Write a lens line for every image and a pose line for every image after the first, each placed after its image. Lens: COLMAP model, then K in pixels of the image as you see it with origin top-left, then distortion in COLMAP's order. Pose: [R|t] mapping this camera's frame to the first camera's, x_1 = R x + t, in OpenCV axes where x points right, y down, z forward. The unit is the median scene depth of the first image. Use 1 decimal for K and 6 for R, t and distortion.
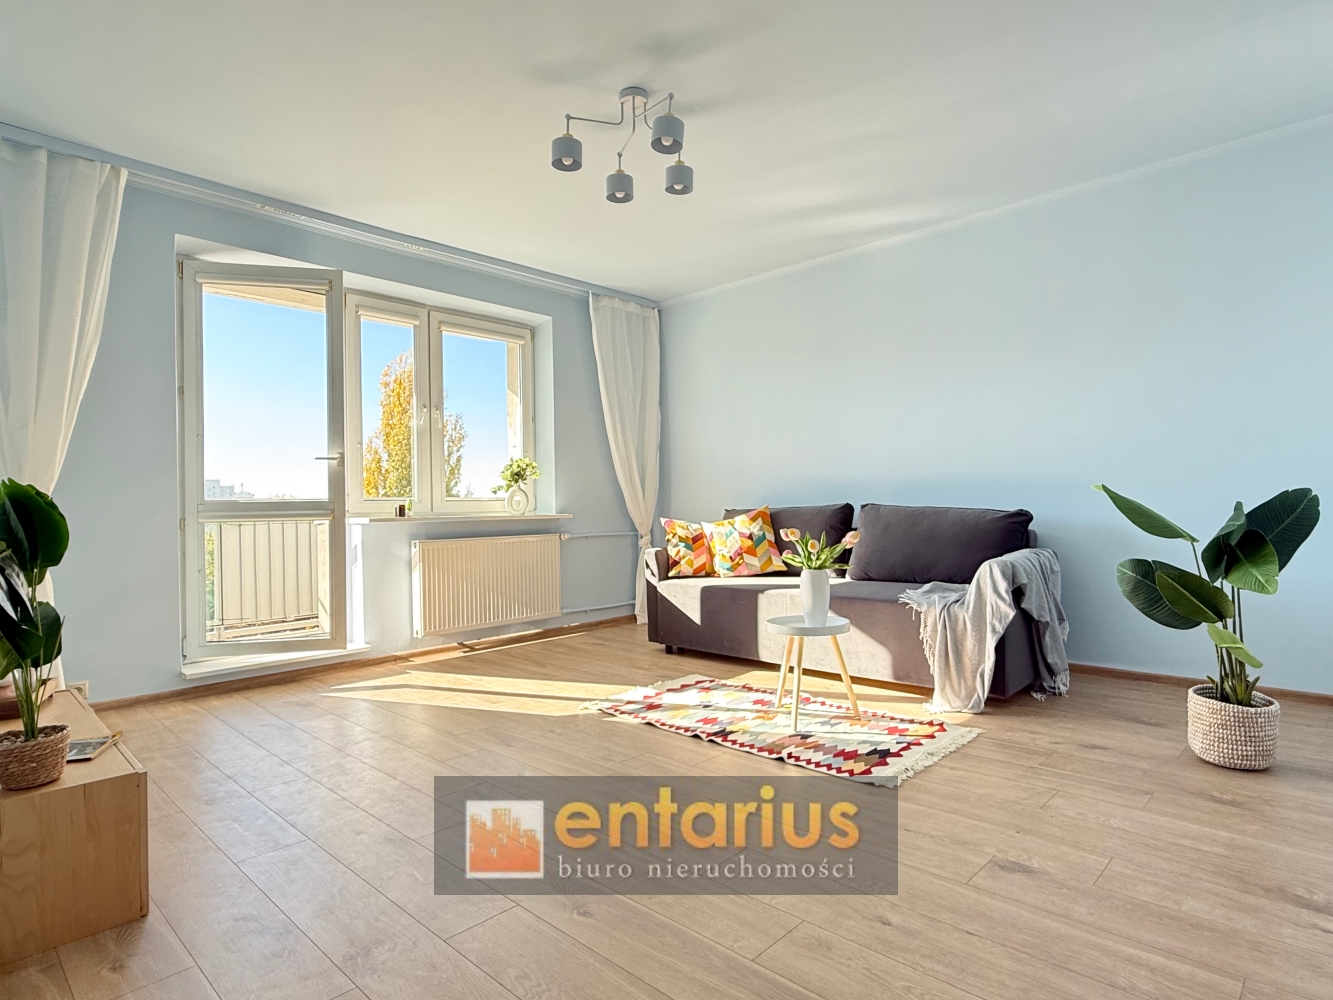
lens RADIAL K [[743.7, 0, 663.1], [0, 743.7, 498.6], [0, 0, 1]] dist [-0.000071, 0.000933]
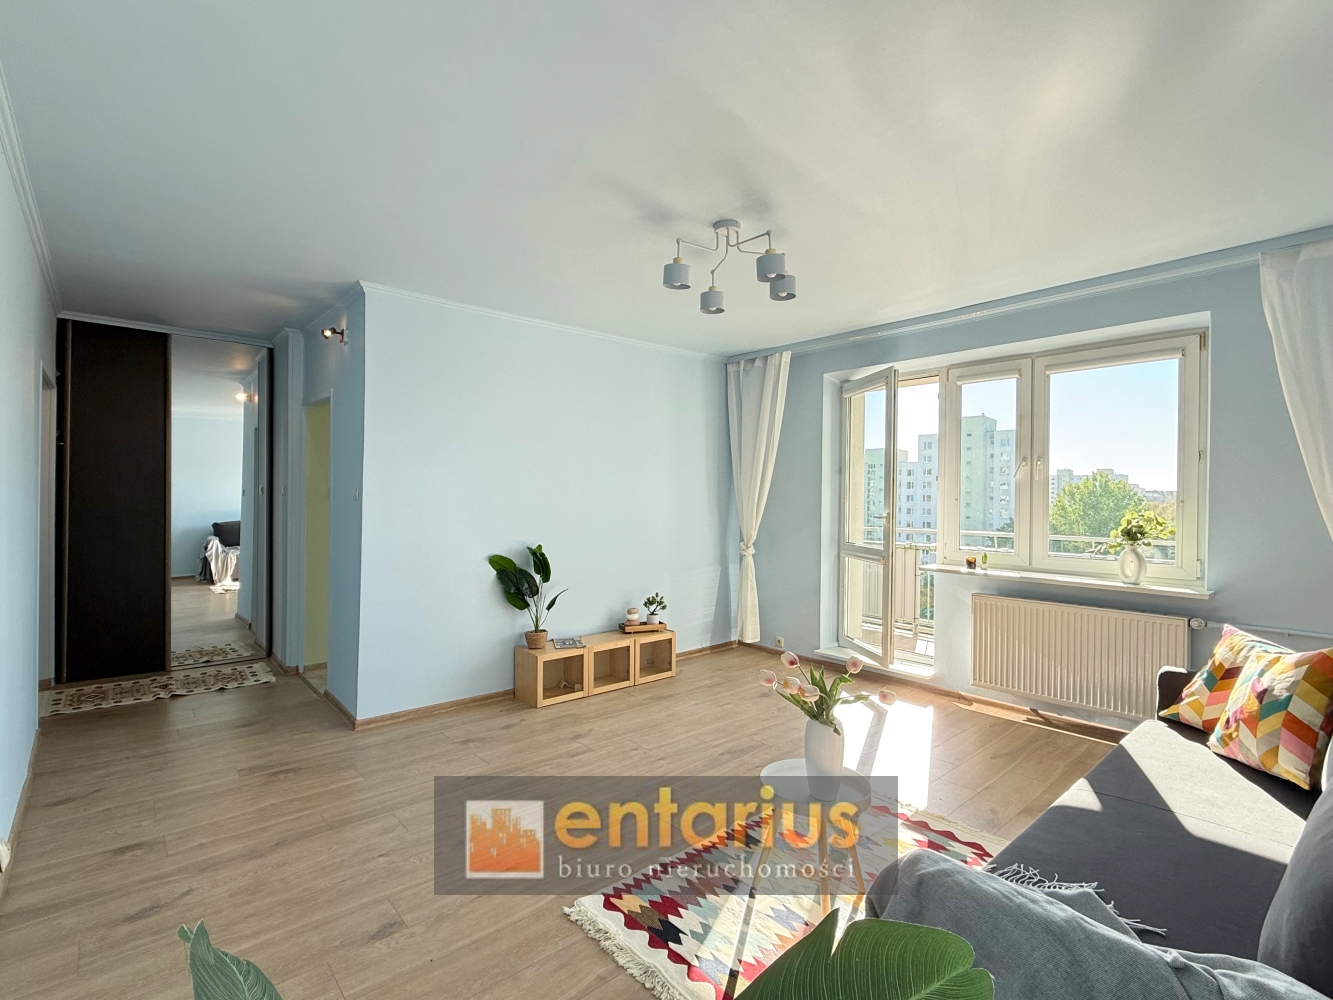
lens RADIAL K [[638.5, 0, 662.8], [0, 638.5, 498.1], [0, 0, 1]] dist [-0.003315, -0.000080]
pose [[-0.101735, 0.018041, -0.994648, 0.716537], [0.005392, 0.999831, 0.017583, -0.113600], [0.994797, -0.003574, -0.101815, 0.770332]]
